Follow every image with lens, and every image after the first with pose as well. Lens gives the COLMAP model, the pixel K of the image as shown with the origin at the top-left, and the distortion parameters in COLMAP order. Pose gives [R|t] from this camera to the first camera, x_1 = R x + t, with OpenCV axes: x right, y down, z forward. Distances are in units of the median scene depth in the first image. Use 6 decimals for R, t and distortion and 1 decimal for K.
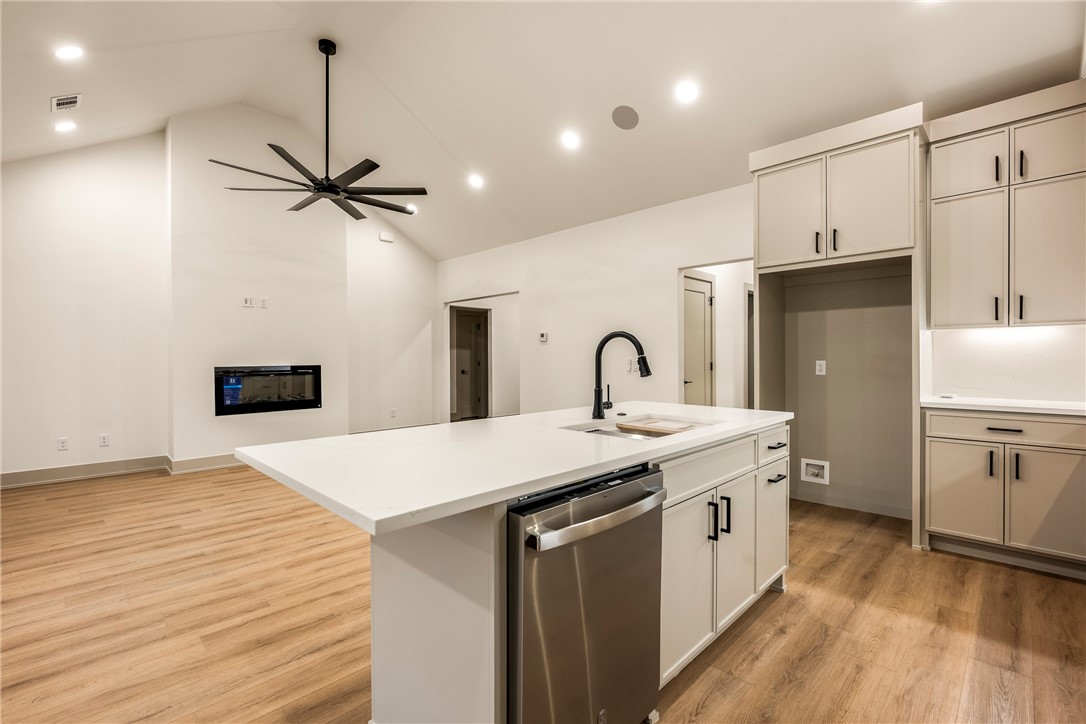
lens RADIAL K [[478.3, 0, 532.3], [0, 478.3, 362.0], [0, 0, 1]] dist [-0.007584, 0.002589]
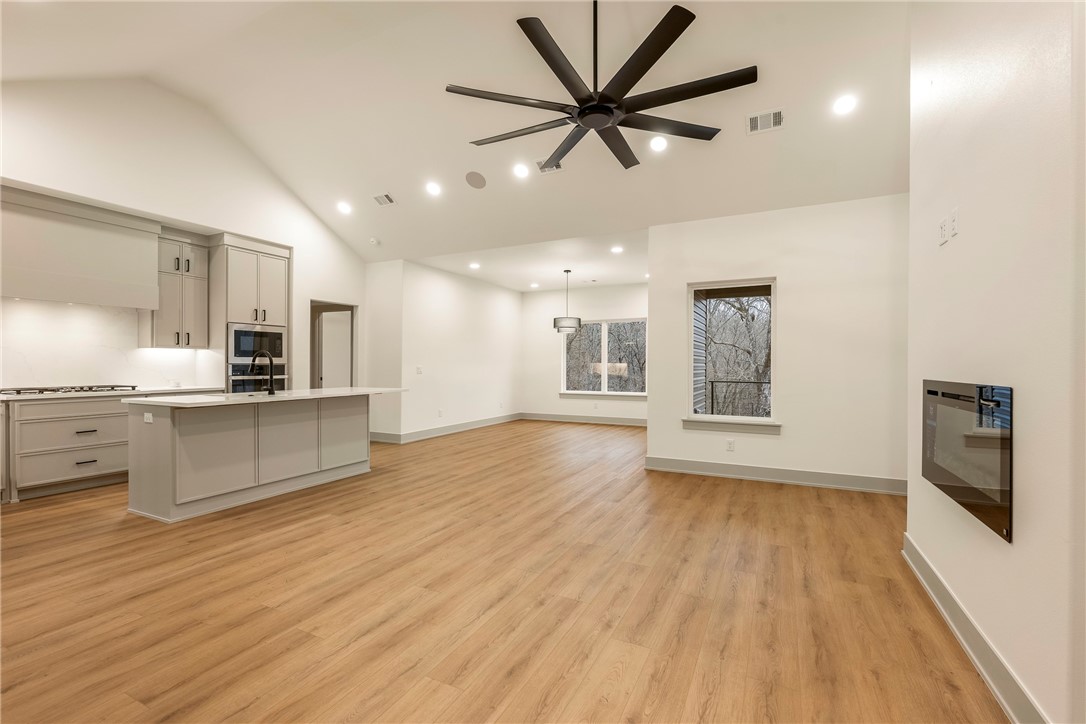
lens RADIAL K [[478.3, 0, 538.0], [0, 478.3, 366.5], [0, 0, 1]] dist [-0.007584, 0.002589]
pose [[-0.948758, 0.006292, -0.315940, -0.222007], [0.001690, 0.999888, 0.014837, -0.019643], [0.315999, 0.013543, -0.948663, 2.562492]]
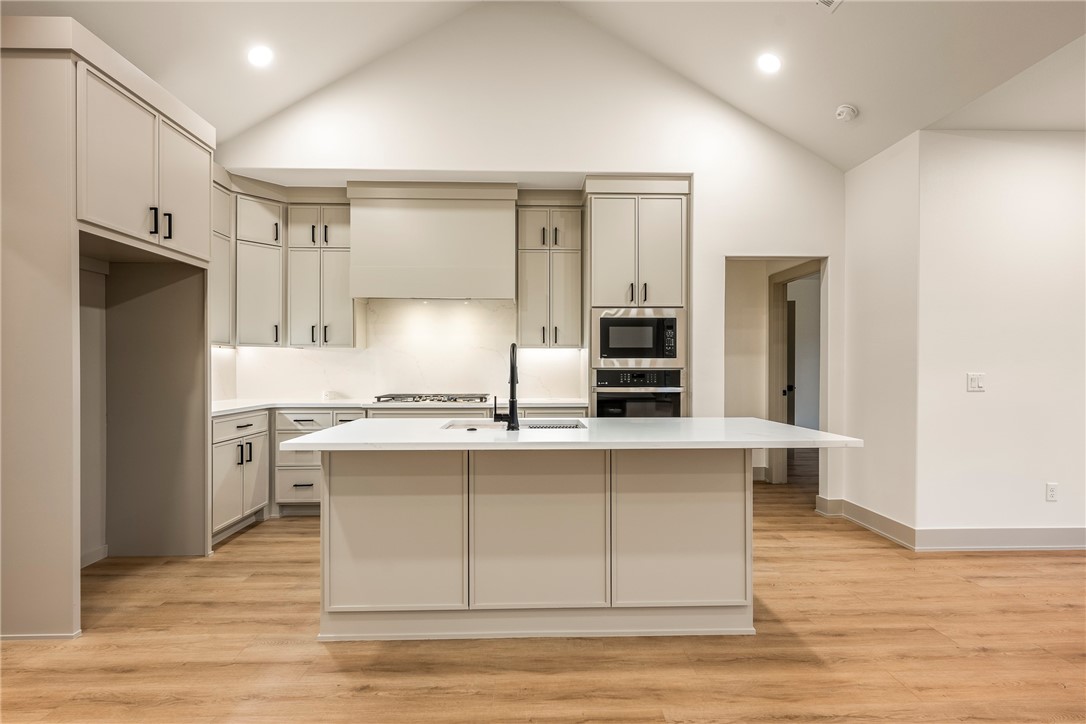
lens RADIAL K [[496.2, 0, 535.6], [0, 496.2, 365.6], [0, 0, 1]] dist [-0.003584, 0.000392]
pose [[-0.727293, 0.008097, 0.686280, -0.476791], [0.009559, 0.999953, -0.001668, -0.010219], [-0.686261, 0.005347, -0.727336, 1.374351]]
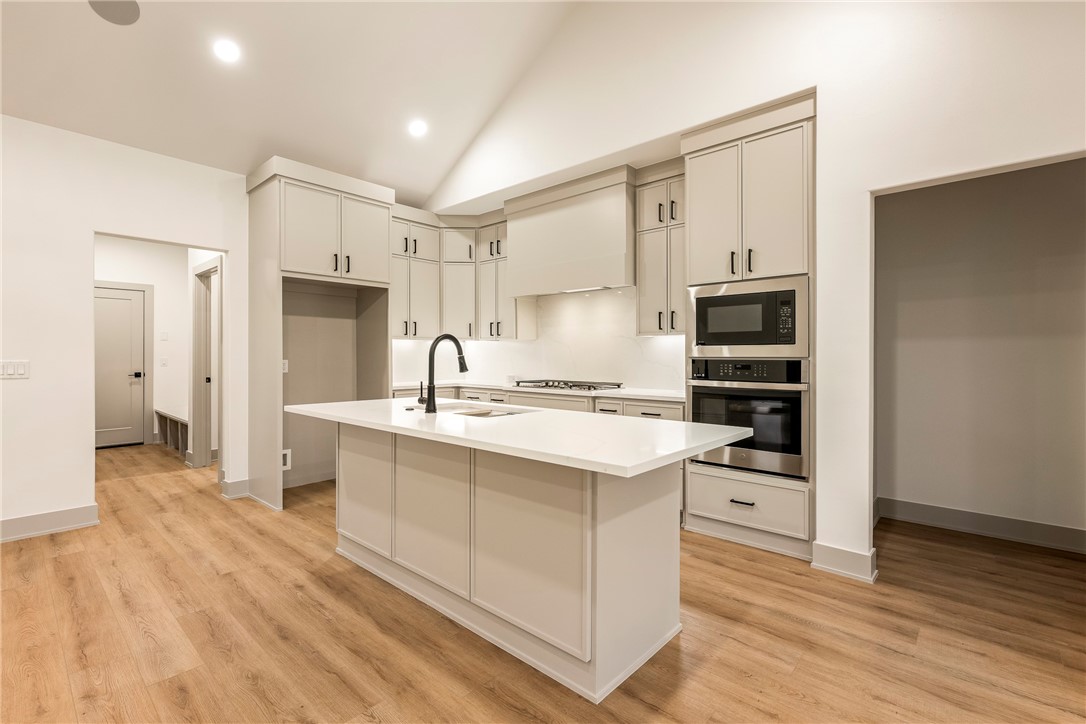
lens RADIAL K [[478.3, 0, 549.6], [0, 478.3, 354.7], [0, 0, 1]] dist [-0.007584, 0.002589]
pose [[-0.066505, 0.009560, 0.997740, -0.770393], [0.005767, 0.999941, -0.009197, -0.001312], [-0.997769, 0.005142, -0.066557, 0.644964]]
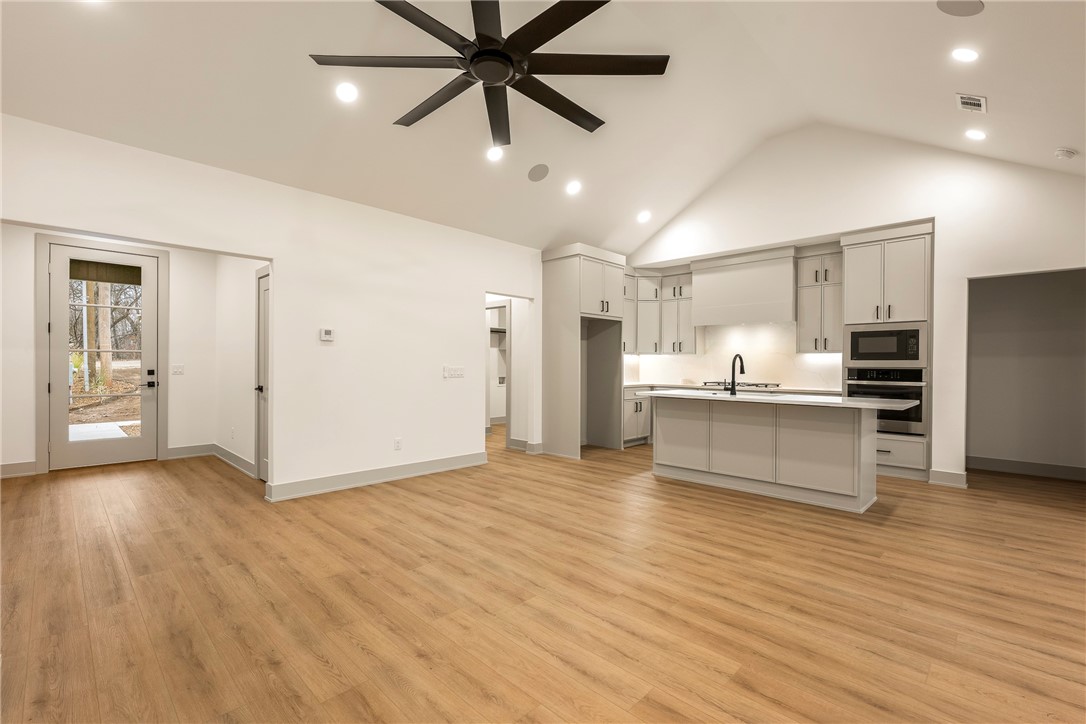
lens RADIAL K [[478.3, 0, 542.9], [0, 478.3, 365.8], [0, 0, 1]] dist [-0.007584, 0.002589]
pose [[-0.016914, 0.003665, 0.999850, -1.568518], [0.000975, 0.999993, -0.003649, -0.003392], [-0.999856, 0.000913, -0.016918, 1.507255]]
